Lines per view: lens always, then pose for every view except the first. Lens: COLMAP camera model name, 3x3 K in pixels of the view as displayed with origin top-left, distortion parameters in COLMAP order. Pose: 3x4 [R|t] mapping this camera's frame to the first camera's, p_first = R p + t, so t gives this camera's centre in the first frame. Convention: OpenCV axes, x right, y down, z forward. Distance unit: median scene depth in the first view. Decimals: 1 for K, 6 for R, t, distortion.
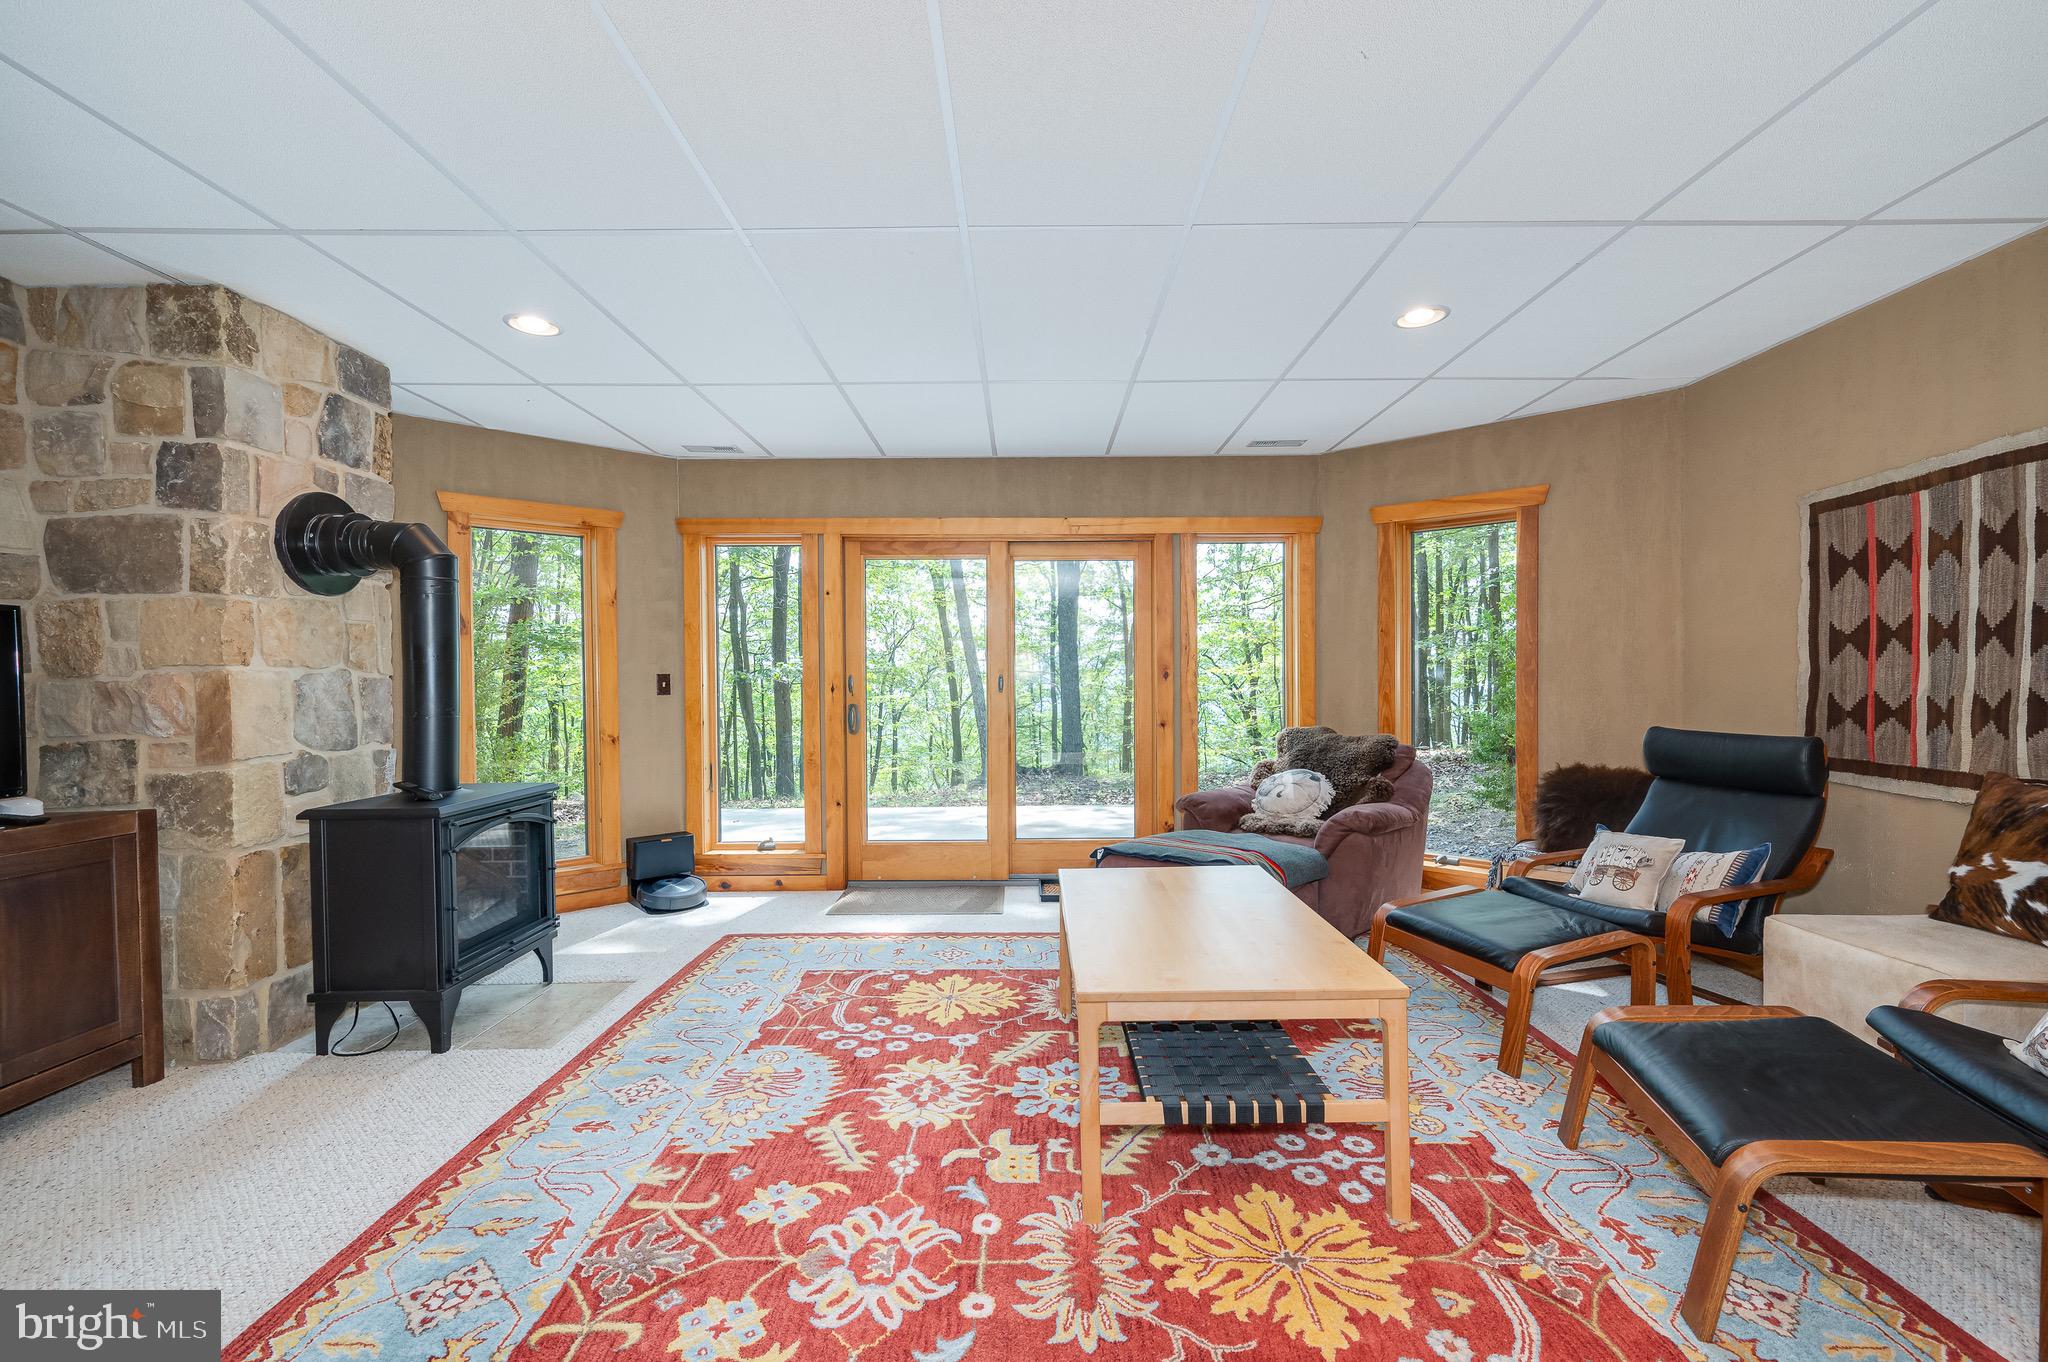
lens RADIAL K [[855.4, 0, 1034.9], [0, 855.4, 681.6], [0, 0, 1]] dist [-0.001398, -0.000123]
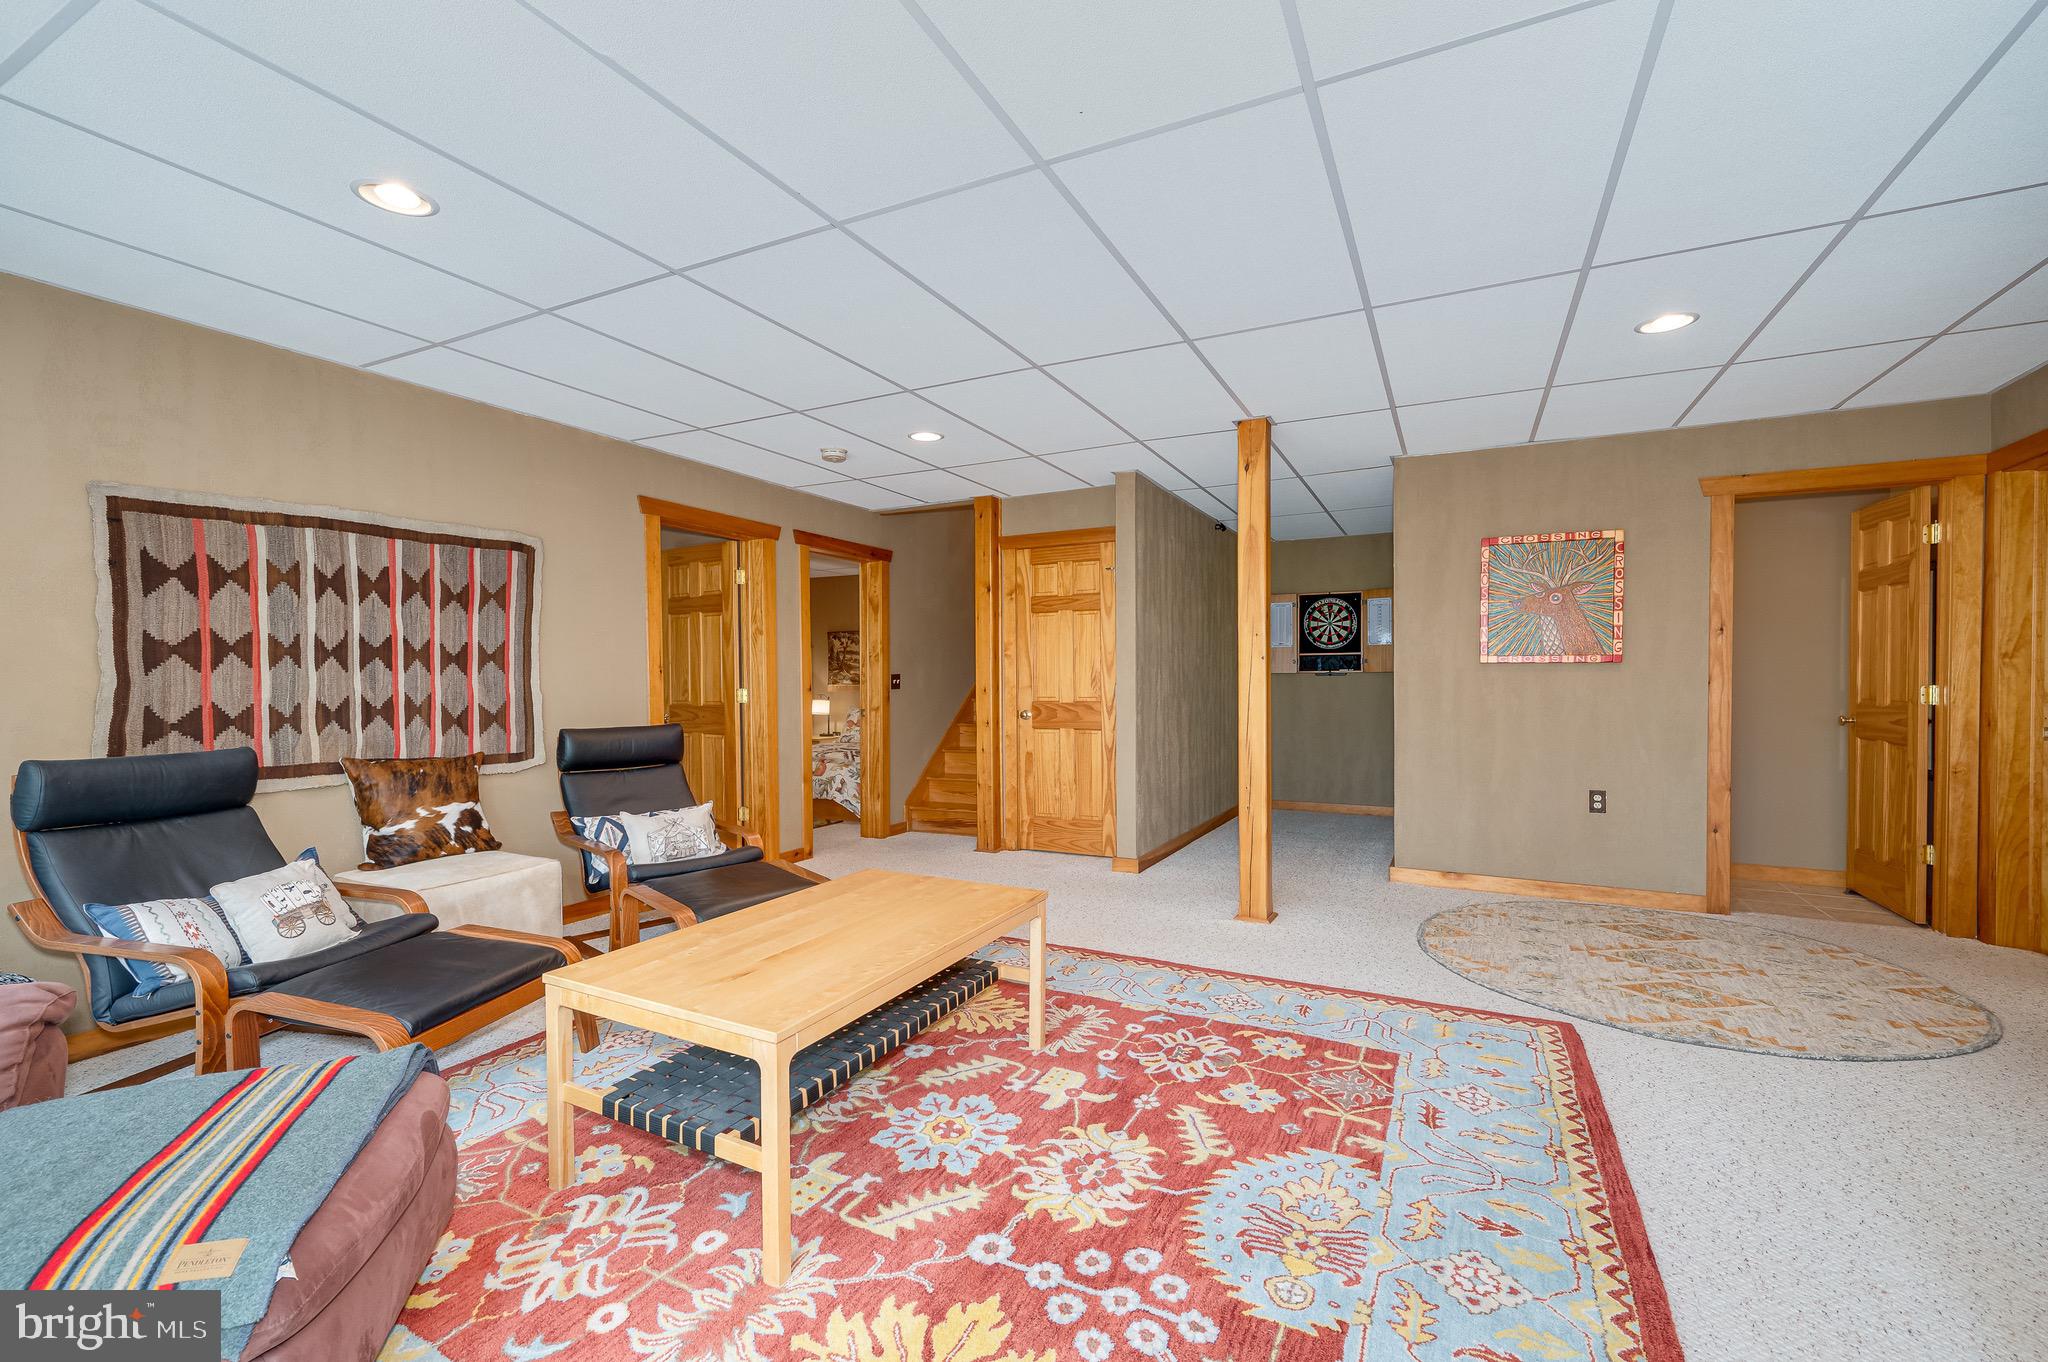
lens RADIAL K [[855.4, 0, 1038.7], [0, 855.4, 691.0], [0, 0, 1]] dist [-0.001398, -0.000123]
pose [[-0.891637, 0.005847, 0.452713, -0.443385], [0.014784, 0.999759, 0.016204, -0.005310], [-0.452509, 0.021141, -0.891509, 1.687594]]
